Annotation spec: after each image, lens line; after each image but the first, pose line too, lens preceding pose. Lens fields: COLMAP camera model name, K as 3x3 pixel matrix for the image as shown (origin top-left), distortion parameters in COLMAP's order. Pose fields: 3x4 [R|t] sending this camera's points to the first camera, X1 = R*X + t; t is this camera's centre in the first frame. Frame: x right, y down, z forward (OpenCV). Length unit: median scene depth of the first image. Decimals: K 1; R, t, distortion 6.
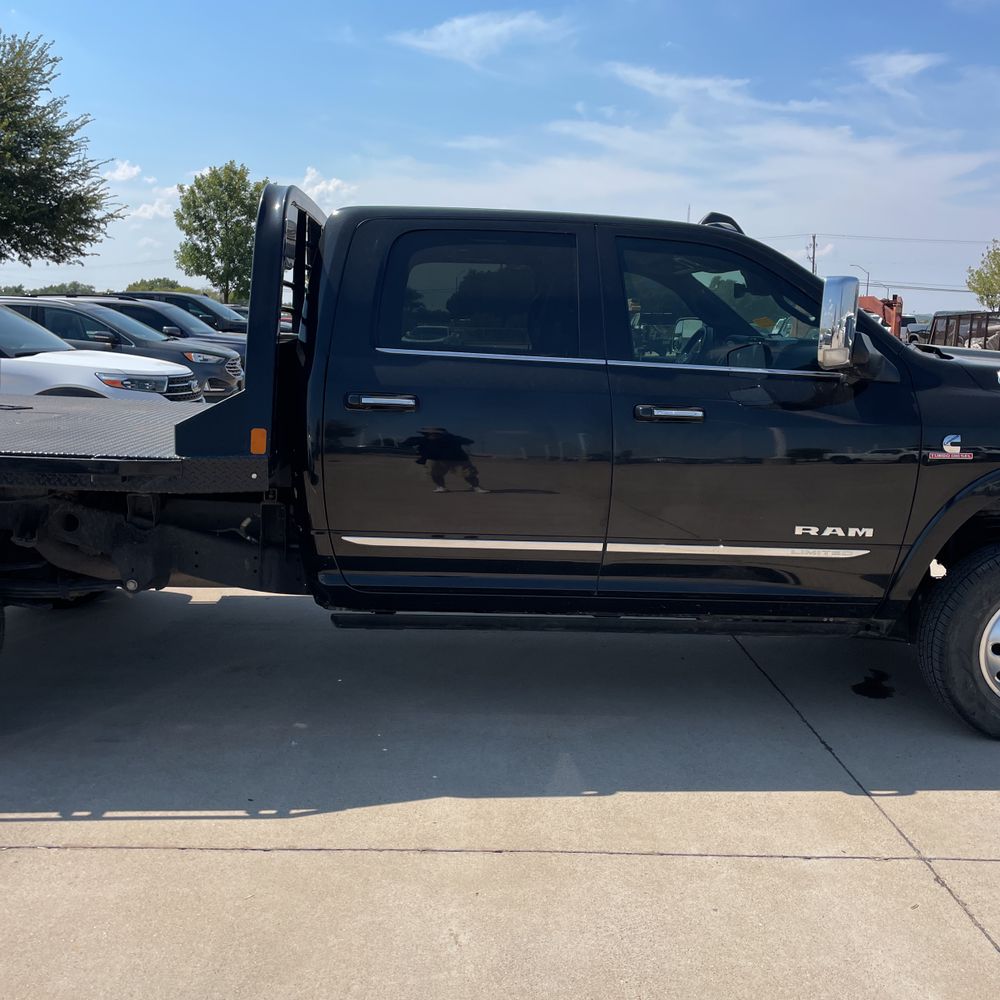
lens RADIAL K [[1009.8, 0, 490.3], [0, 1009.8, 510.5], [0, 0, 1]] dist [0.043761, 0.000000]
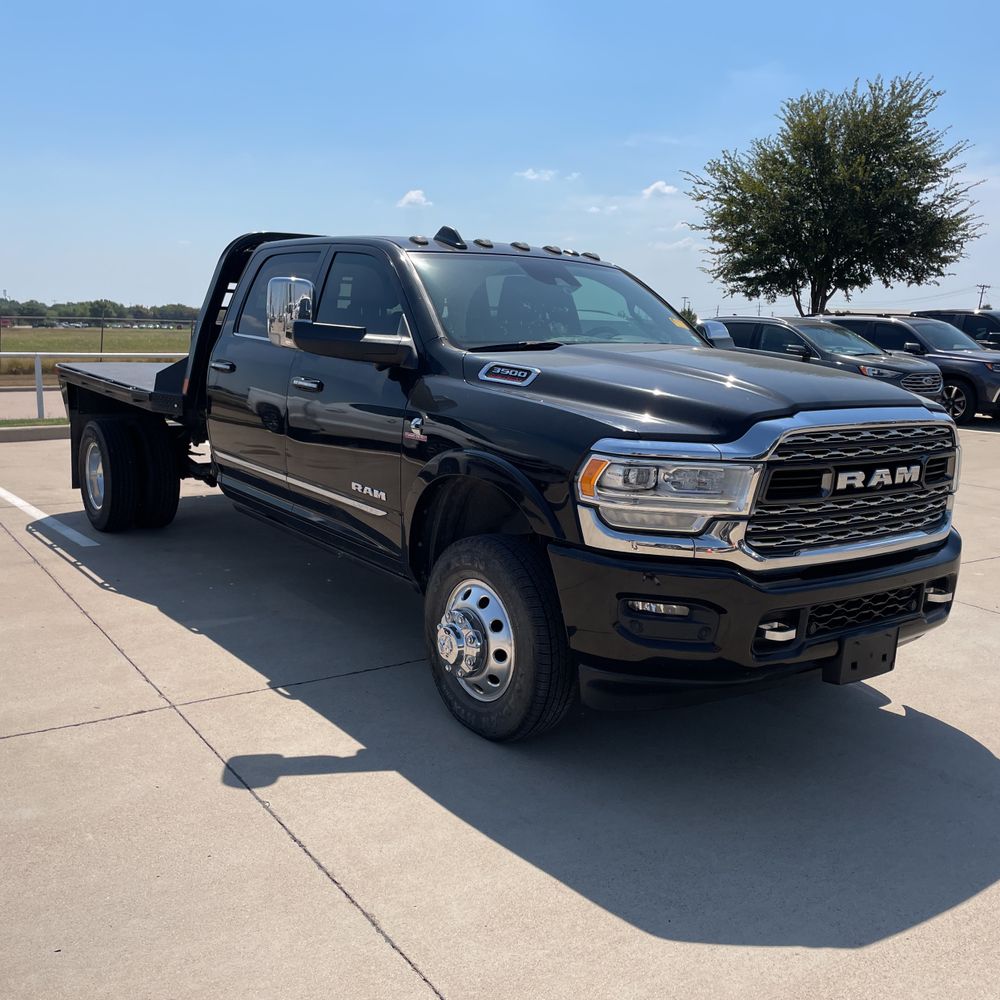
lens RADIAL K [[1009.8, 0, 498.5], [0, 1009.8, 489.5], [0, 0, 1]] dist [0.043761, 0.000000]
pose [[0.554777, 0.135507, -0.820890, 0.234217], [-0.170220, 0.984264, 0.047436, -0.010634], [0.814400, 0.113416, 0.569112, 0.075030]]
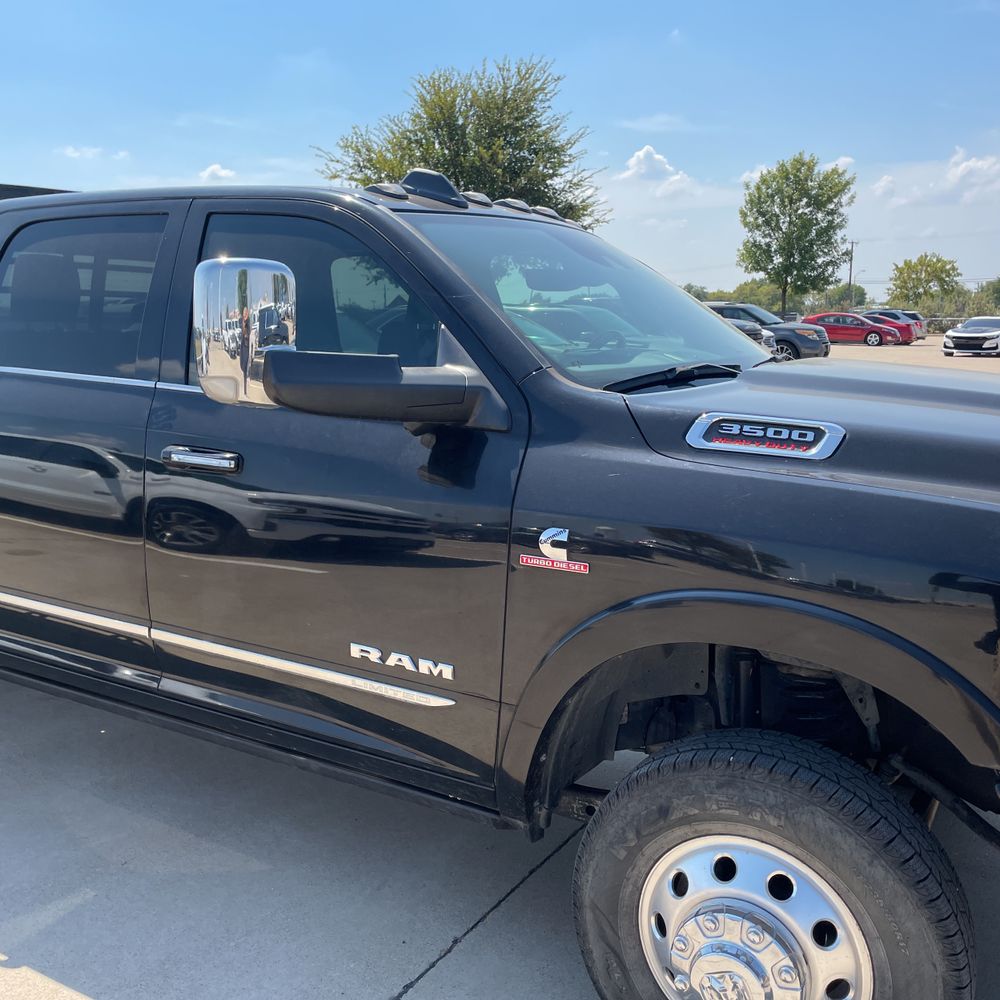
lens RADIAL K [[1009.8, 0, 484.9], [0, 1009.8, 501.5], [0, 0, 1]] dist [0.043761, 0.000000]
pose [[0.832480, 0.083298, -0.547758, 0.120327], [-0.086135, 0.996071, 0.020566, -0.016029], [0.547319, 0.030061, 0.836384, 0.083635]]
